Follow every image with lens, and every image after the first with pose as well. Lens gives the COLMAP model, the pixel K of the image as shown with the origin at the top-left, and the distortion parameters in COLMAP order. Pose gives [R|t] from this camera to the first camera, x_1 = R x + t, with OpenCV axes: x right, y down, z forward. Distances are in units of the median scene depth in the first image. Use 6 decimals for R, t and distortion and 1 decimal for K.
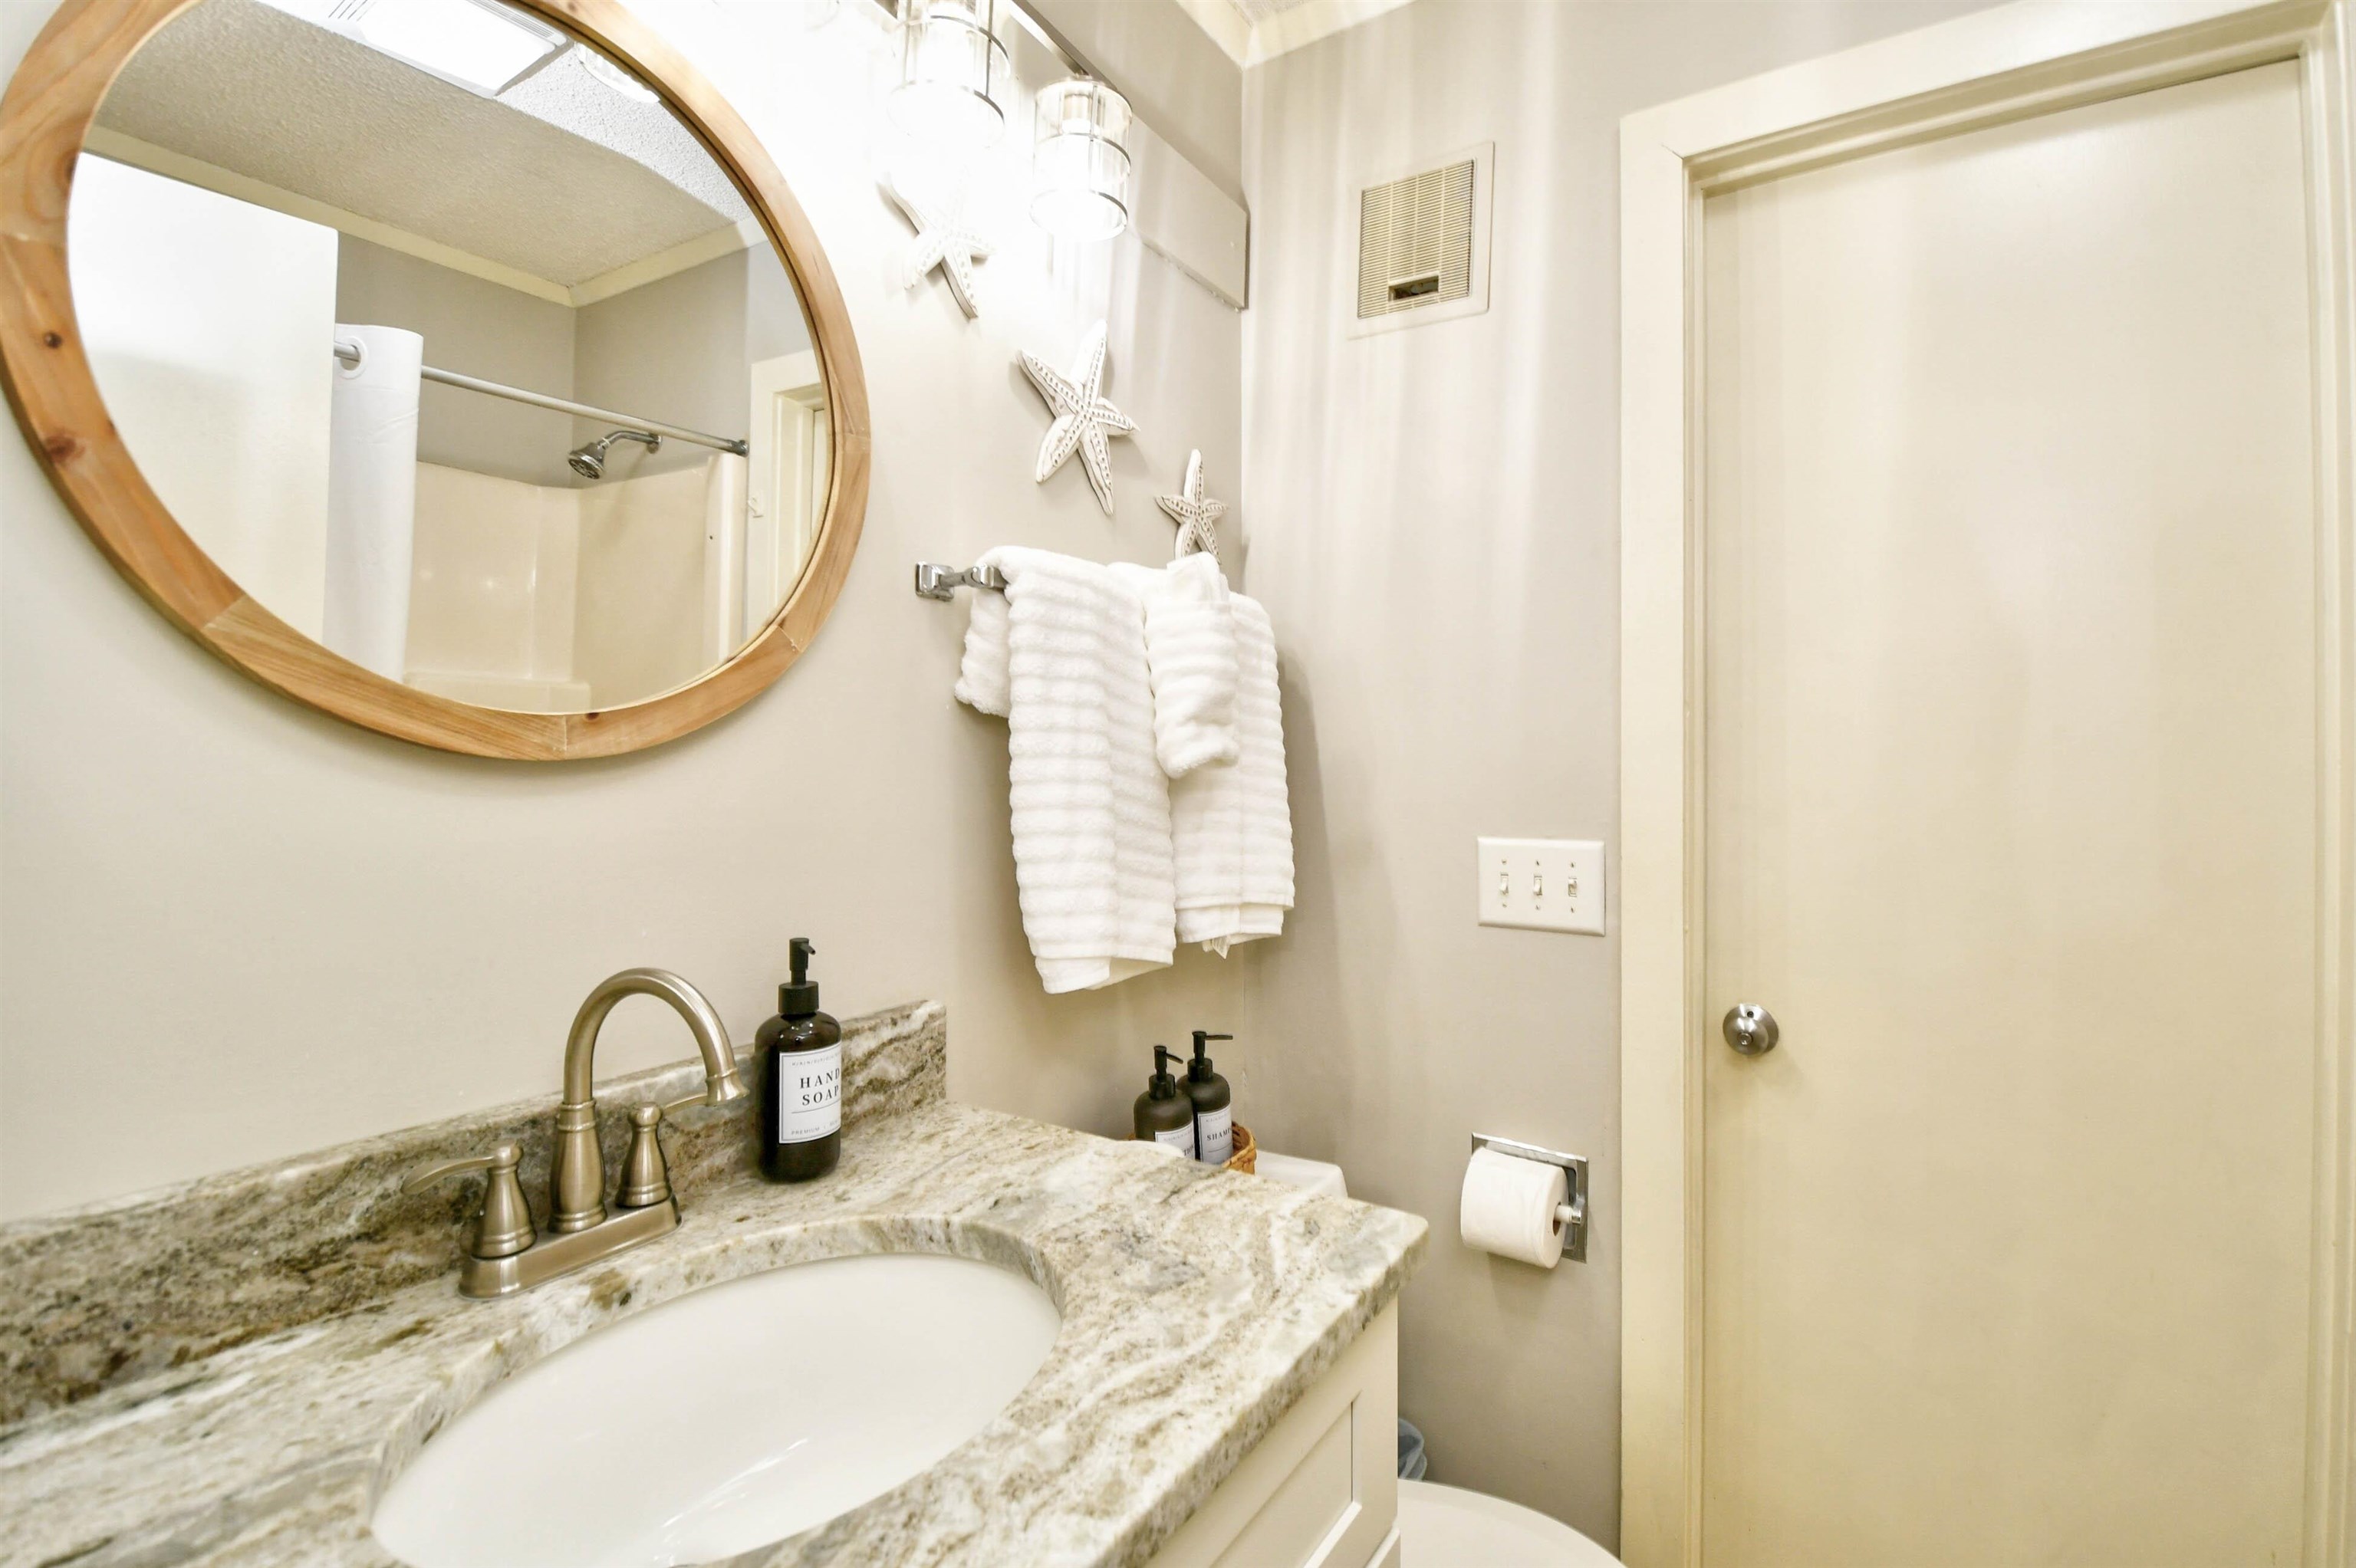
lens RADIAL K [[1048.8, 0, 1186.1], [0, 1048.8, 801.0], [0, 0, 1]] dist [0.017327, -0.023539]
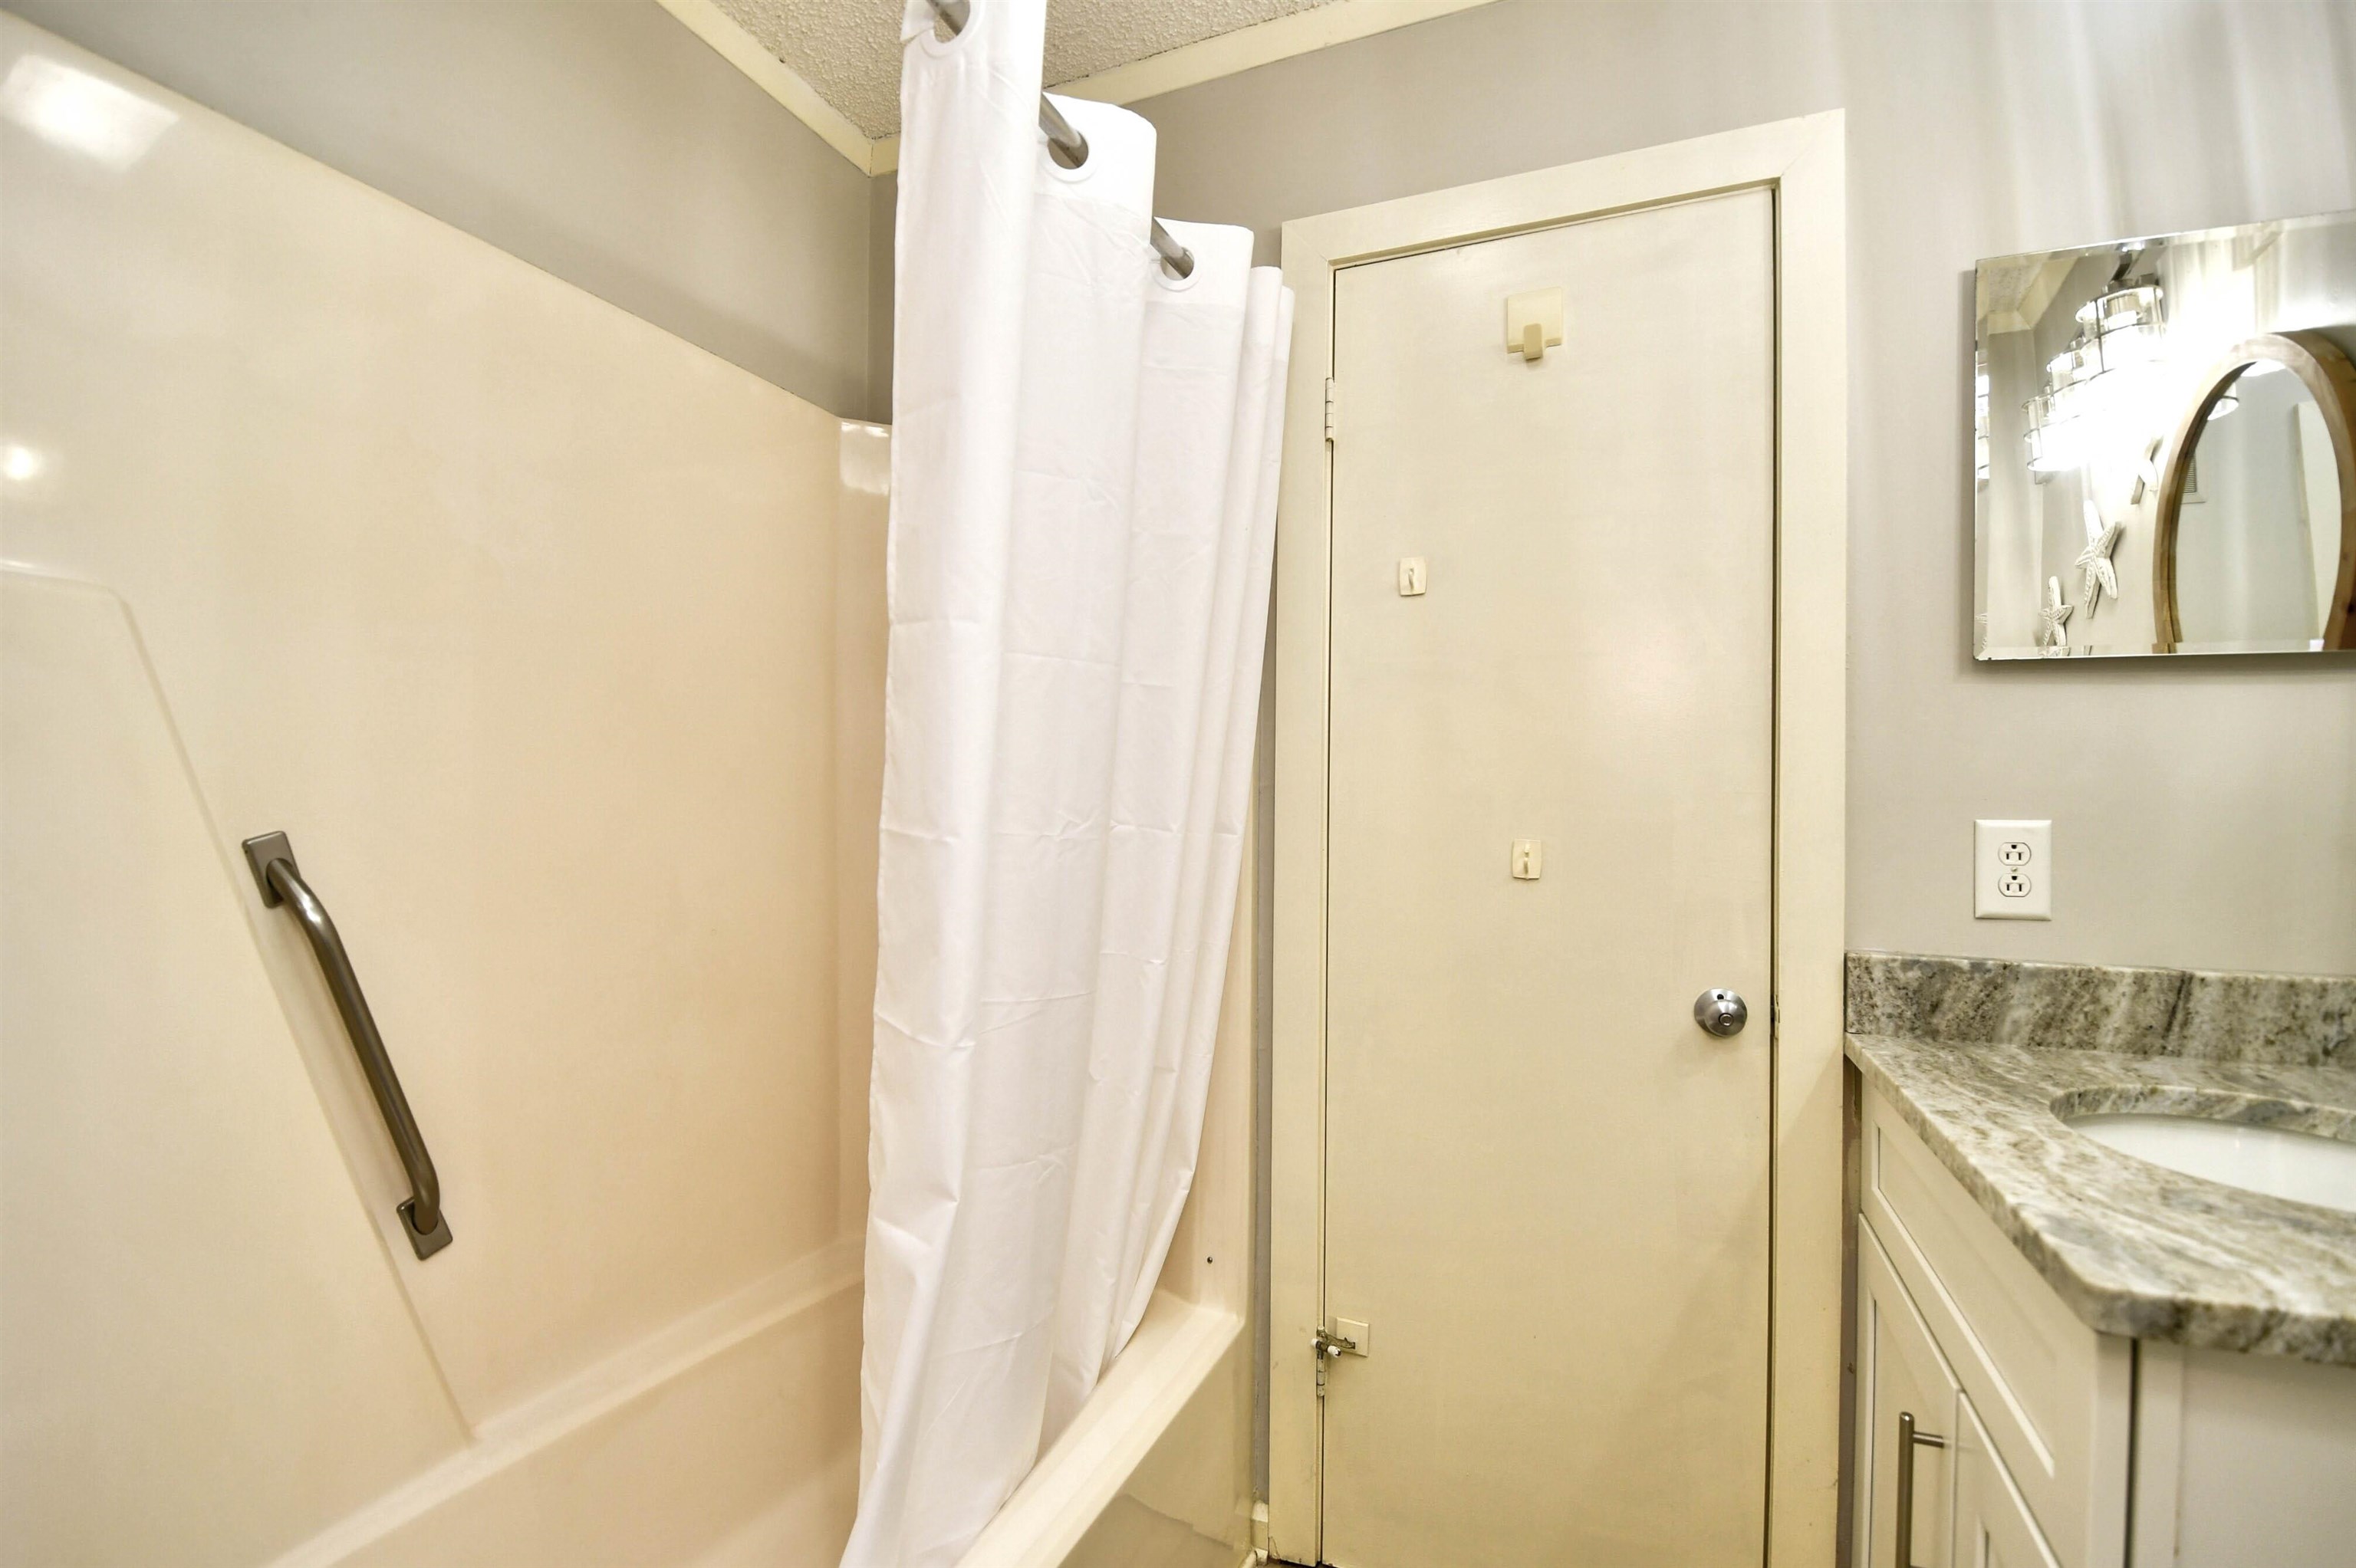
lens RADIAL K [[1048.8, 0, 1186.1], [0, 1048.8, 801.0], [0, 0, 1]] dist [0.017327, -0.023539]
pose [[-0.984050, -0.004481, -0.177833, 1.223020], [-0.006466, 0.999923, 0.010586, 0.055872], [0.177772, 0.011567, -0.984004, 1.960757]]
